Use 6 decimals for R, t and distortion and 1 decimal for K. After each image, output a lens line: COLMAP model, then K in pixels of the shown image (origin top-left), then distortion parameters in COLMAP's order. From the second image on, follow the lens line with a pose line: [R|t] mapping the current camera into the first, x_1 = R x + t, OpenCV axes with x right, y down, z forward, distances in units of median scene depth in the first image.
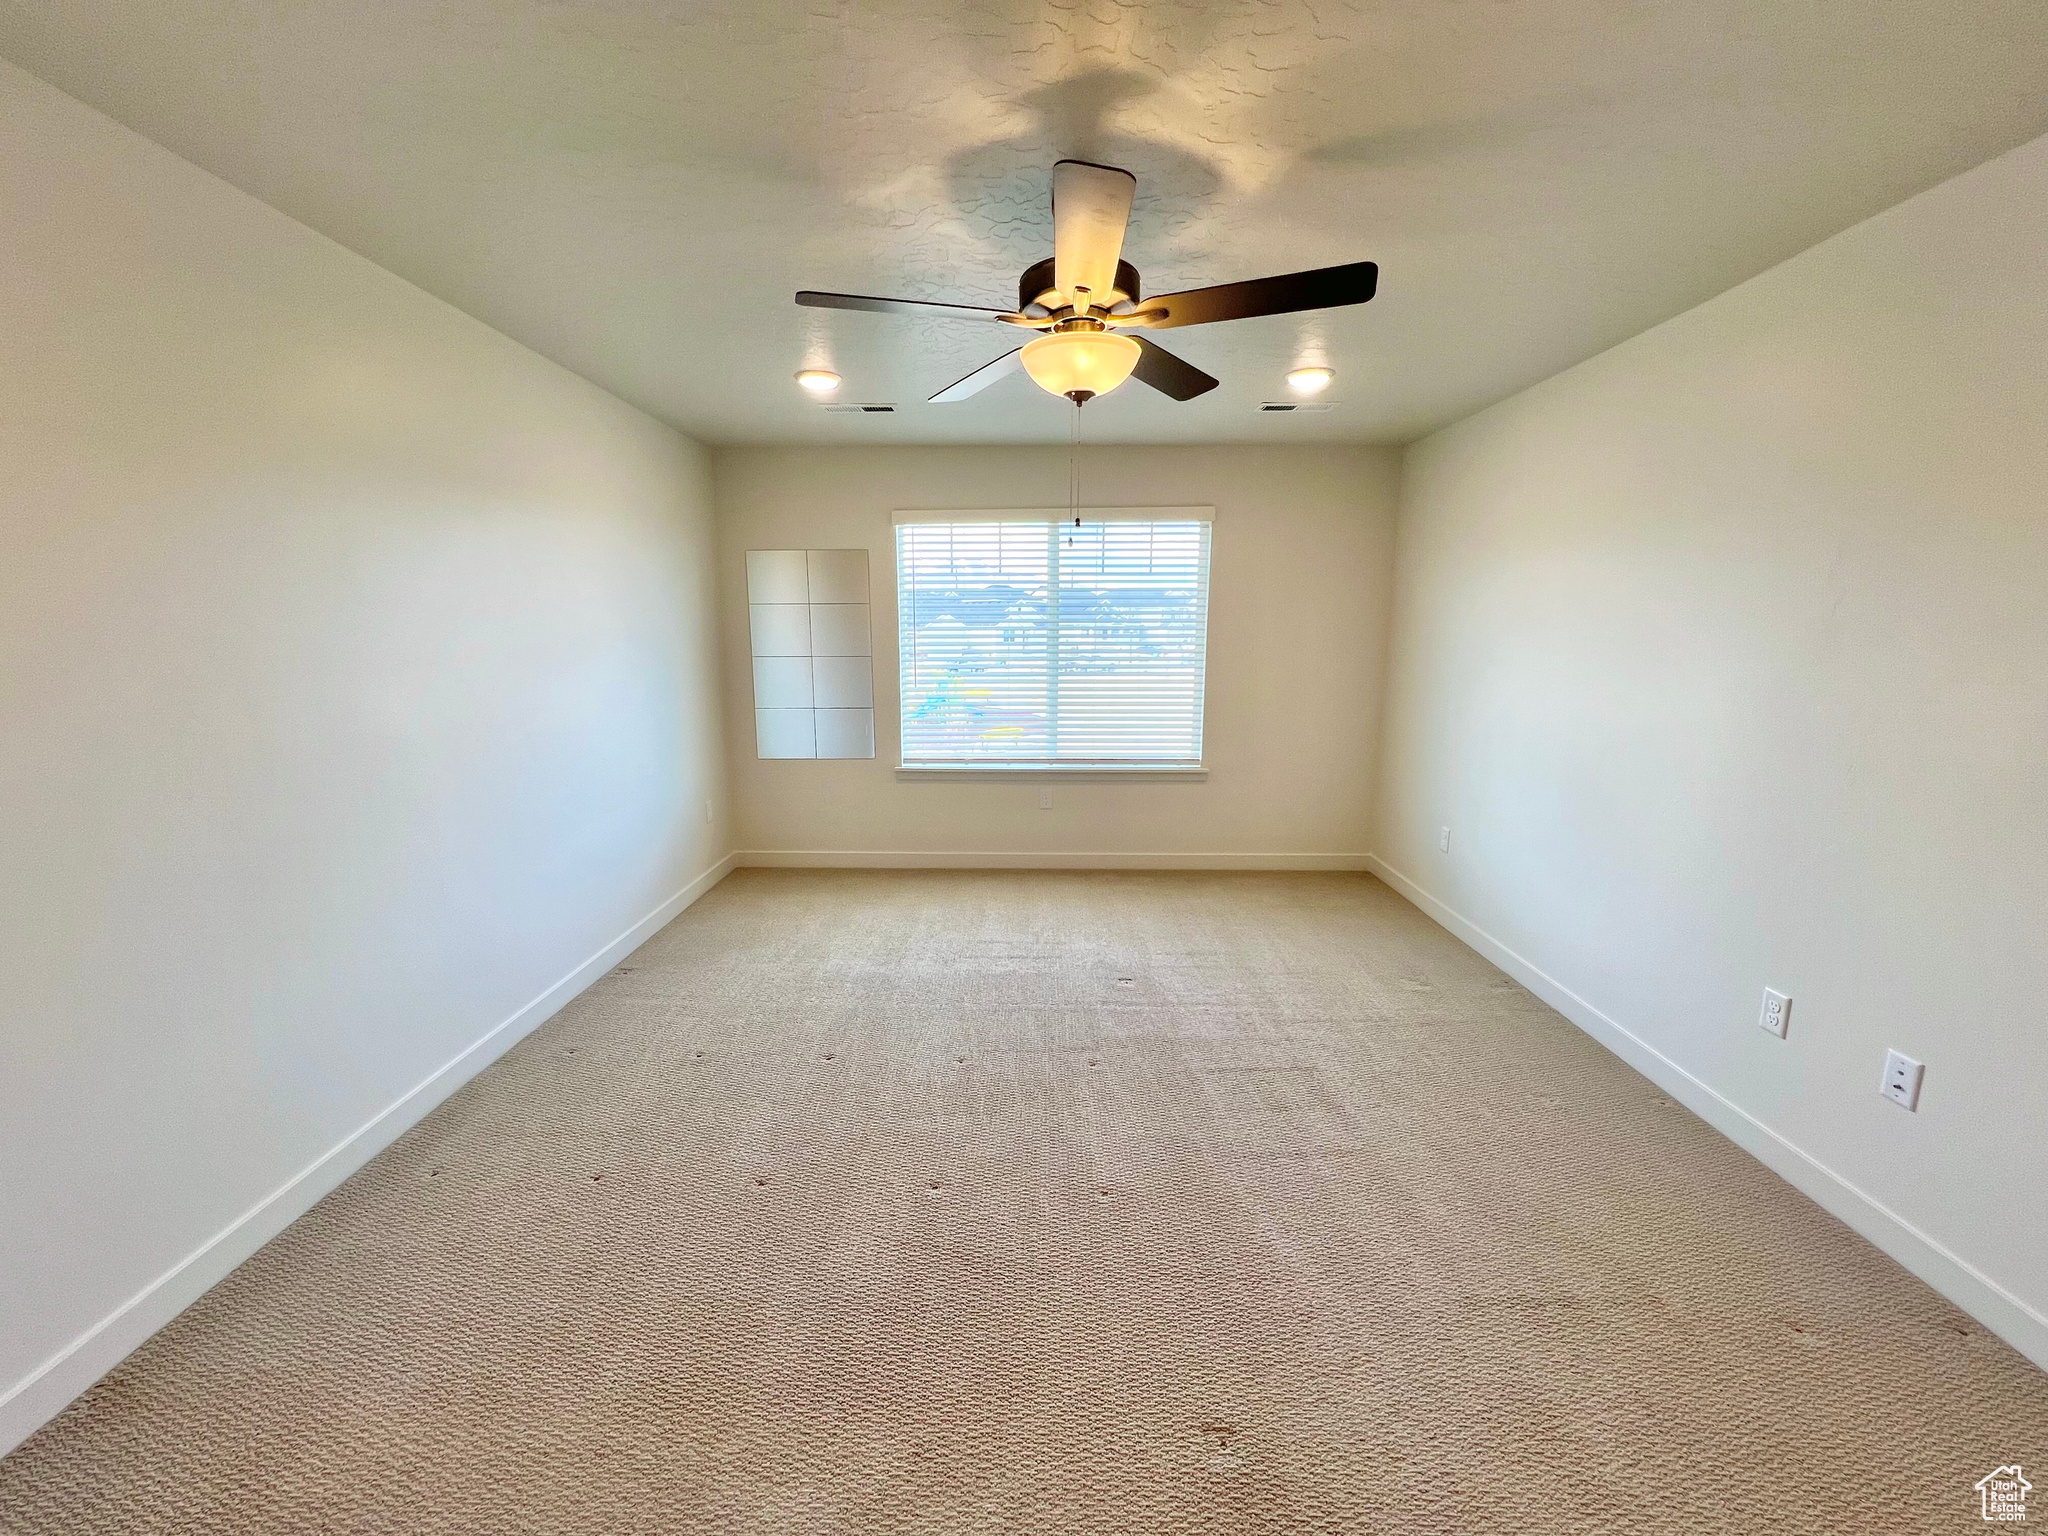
lens RADIAL K [[817.1, 0, 1020.0], [0, 817.1, 770.2], [0, 0, 1]] dist [-0.000441, 0.000089]
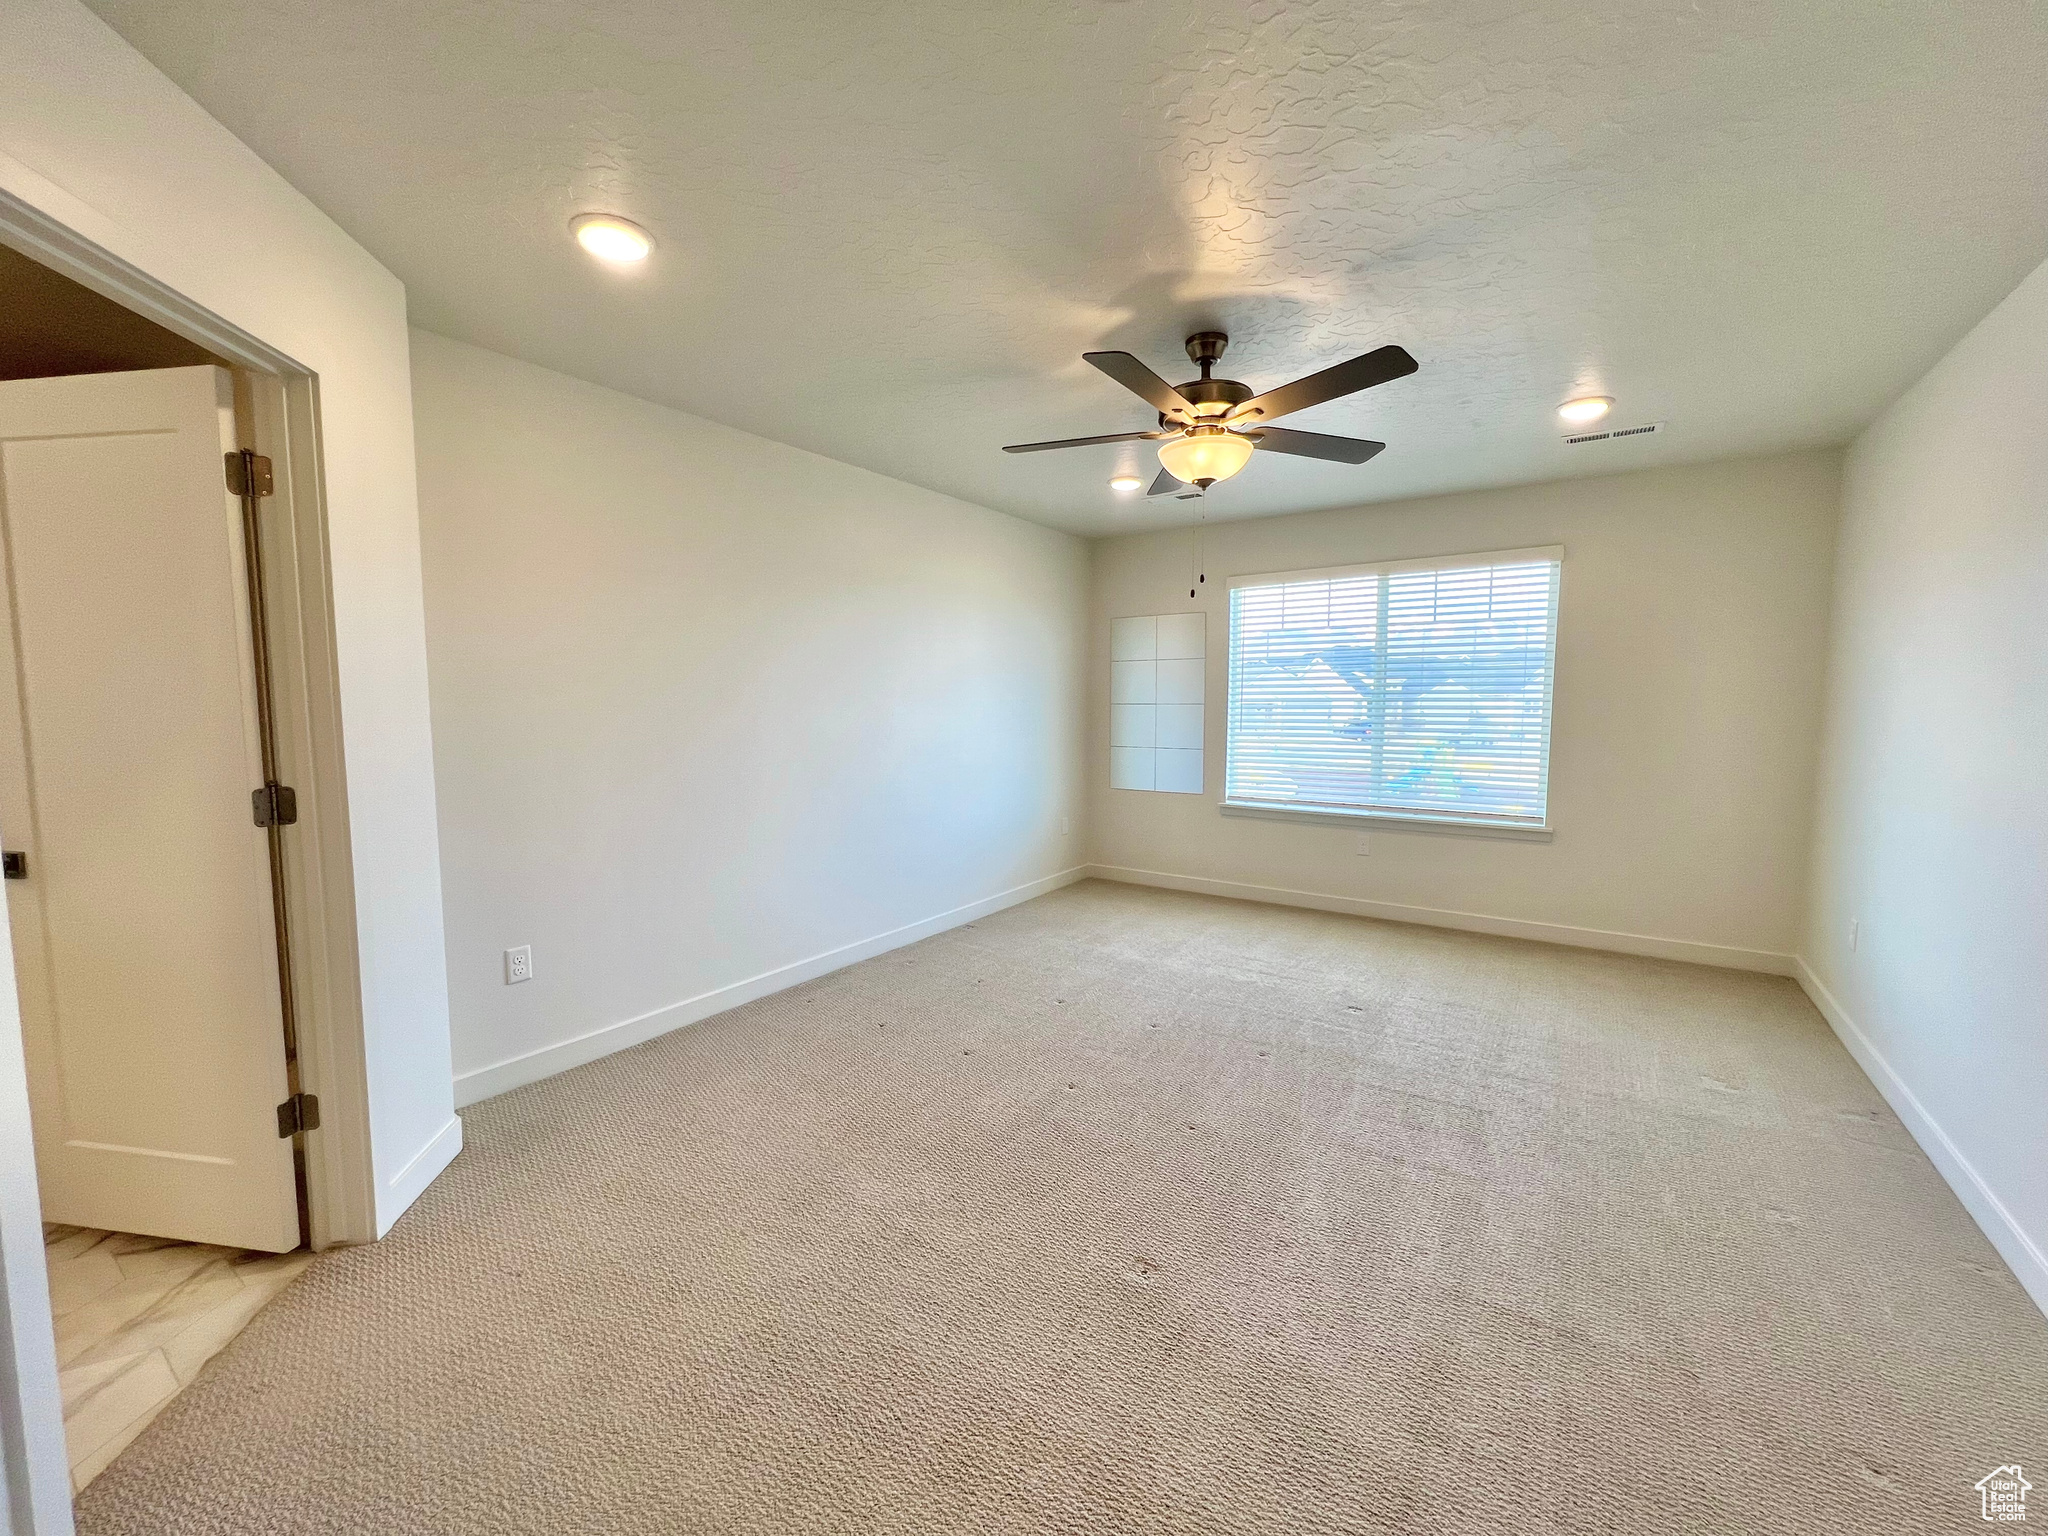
lens RADIAL K [[817.1, 0, 1019.4], [0, 817.1, 764.7], [0, 0, 1]] dist [-0.000441, 0.000089]
pose [[0.834233, 0.045017, -0.549572, 0.283376], [-0.094256, 0.993635, -0.061686, 0.048226], [0.543297, 0.103261, 0.833166, -0.098538]]
